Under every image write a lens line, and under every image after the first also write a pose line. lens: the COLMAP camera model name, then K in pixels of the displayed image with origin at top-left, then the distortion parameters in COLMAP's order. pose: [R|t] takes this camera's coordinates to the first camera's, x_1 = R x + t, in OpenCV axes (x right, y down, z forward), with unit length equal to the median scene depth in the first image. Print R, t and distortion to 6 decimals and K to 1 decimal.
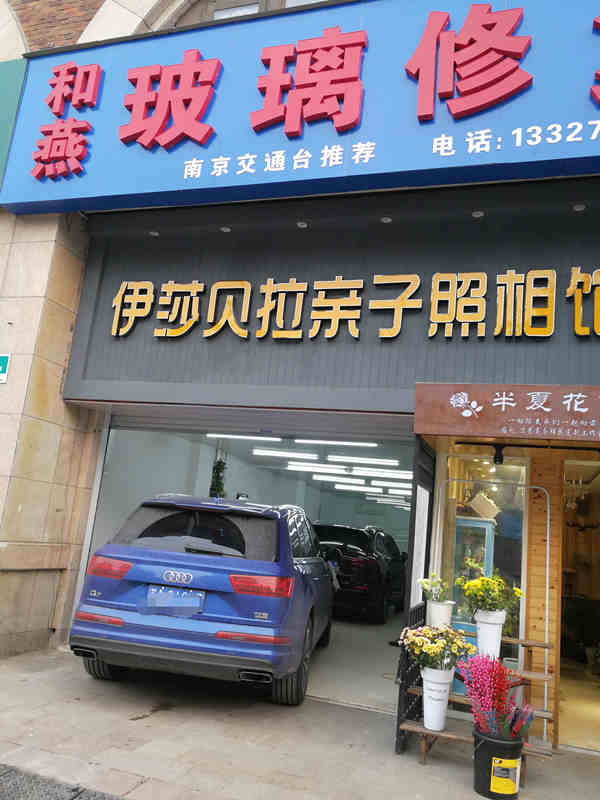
lens RADIAL K [[649.7, 0, 296.6], [0, 649.7, 402.9], [0, 0, 1]] dist [0.006432, -0.031543]
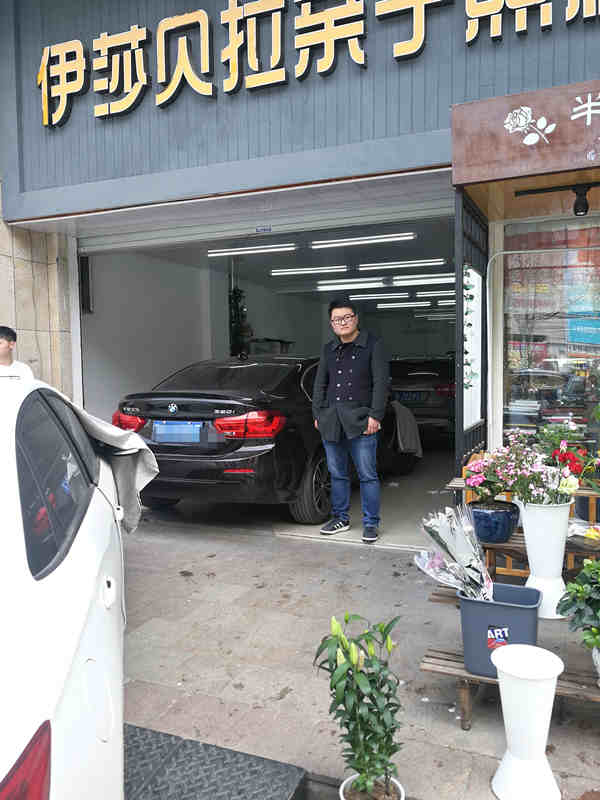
lens RADIAL K [[649.7, 0, 302.9], [0, 649.7, 401.6], [0, 0, 1]] dist [0.006432, -0.031543]
pose [[0.990361, -0.108210, -0.086466, 0.048190], [0.125915, 0.963448, 0.236462, 0.070023], [0.057718, -0.245070, 0.967786, 0.226542]]
